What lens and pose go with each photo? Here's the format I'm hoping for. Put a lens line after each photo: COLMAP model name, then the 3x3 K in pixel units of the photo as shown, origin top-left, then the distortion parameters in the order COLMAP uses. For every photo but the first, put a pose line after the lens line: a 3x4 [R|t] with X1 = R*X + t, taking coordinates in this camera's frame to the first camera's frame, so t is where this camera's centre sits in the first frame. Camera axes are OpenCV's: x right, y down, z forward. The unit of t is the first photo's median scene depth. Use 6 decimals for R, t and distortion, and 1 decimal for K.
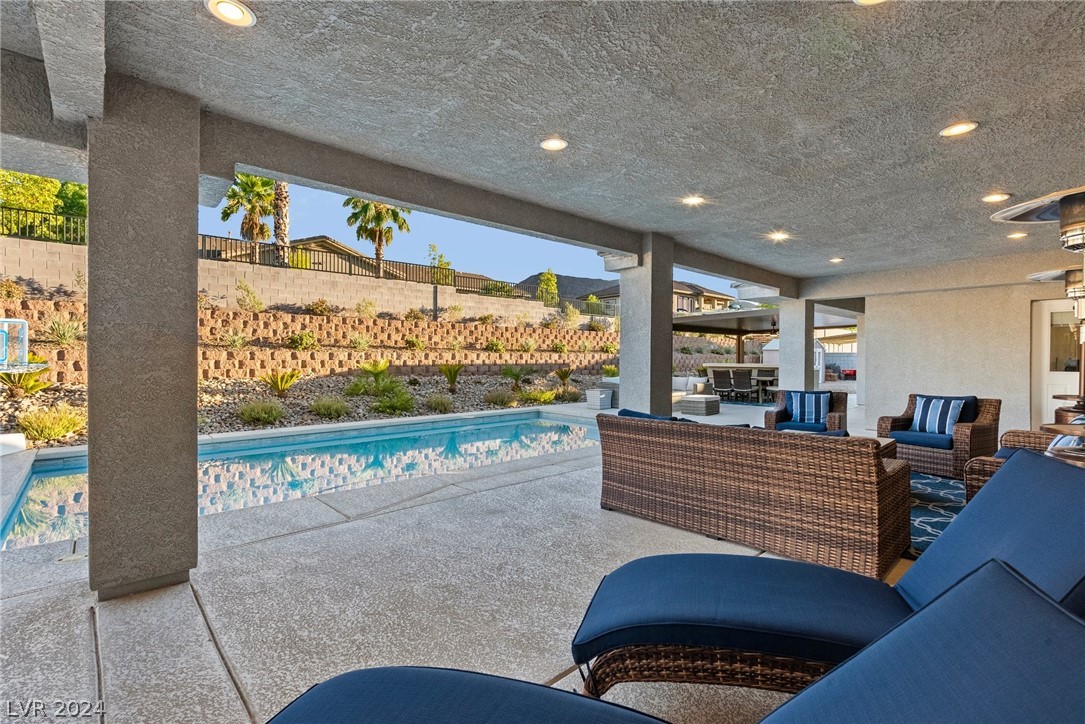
lens RADIAL K [[493.6, 0, 542.5], [0, 493.6, 362.0], [0, 0, 1]] dist [-0.002987, 0.000477]
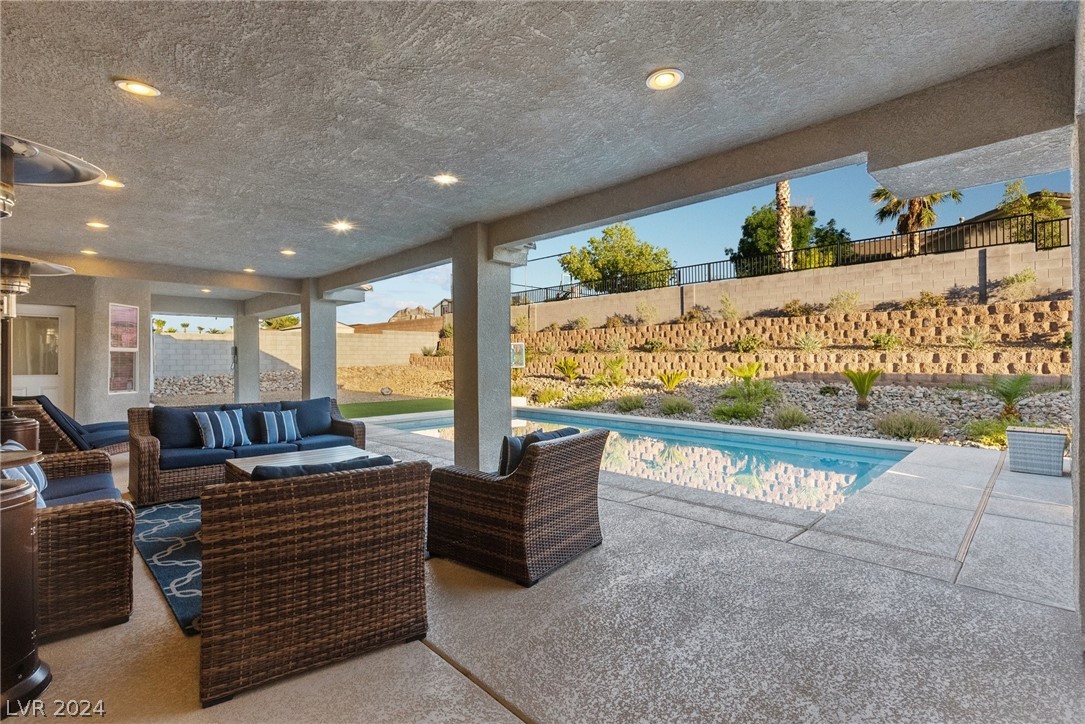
lens RADIAL K [[493.6, 0, 542.5], [0, 493.6, 362.0], [0, 0, 1]] dist [-0.002987, 0.000477]
pose [[0.036621, 0.002455, -0.999326, 0.494736], [-0.006181, 0.999978, 0.002230, -0.004474], [0.999310, 0.006096, 0.036635, 0.476595]]
